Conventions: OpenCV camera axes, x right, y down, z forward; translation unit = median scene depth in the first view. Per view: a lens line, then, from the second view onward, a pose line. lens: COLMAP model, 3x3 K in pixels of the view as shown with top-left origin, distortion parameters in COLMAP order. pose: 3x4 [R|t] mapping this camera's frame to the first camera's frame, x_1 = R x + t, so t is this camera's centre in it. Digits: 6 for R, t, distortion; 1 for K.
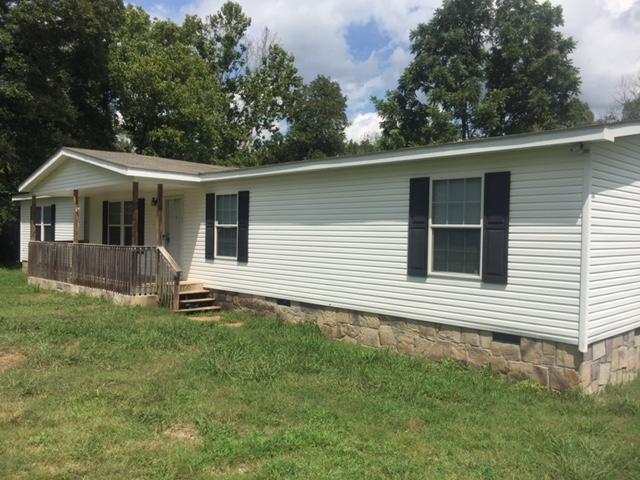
lens RADIAL K [[548.1, 0, 320.0], [0, 548.1, 237.9], [0, 0, 1]] dist [0.065222, -0.111912]
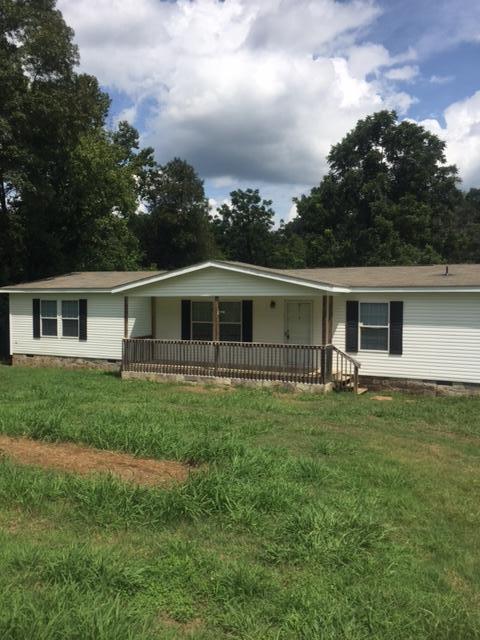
lens RADIAL K [[548.1, 0, 240.7], [0, 548.1, 322.4], [0, 0, 1]] dist [0.065222, -0.111912]
pose [[0.925135, -0.029249, 0.378510, -0.968807], [0.012571, 0.998841, 0.046459, -0.098179], [-0.379430, -0.038222, 0.924430, -0.090625]]
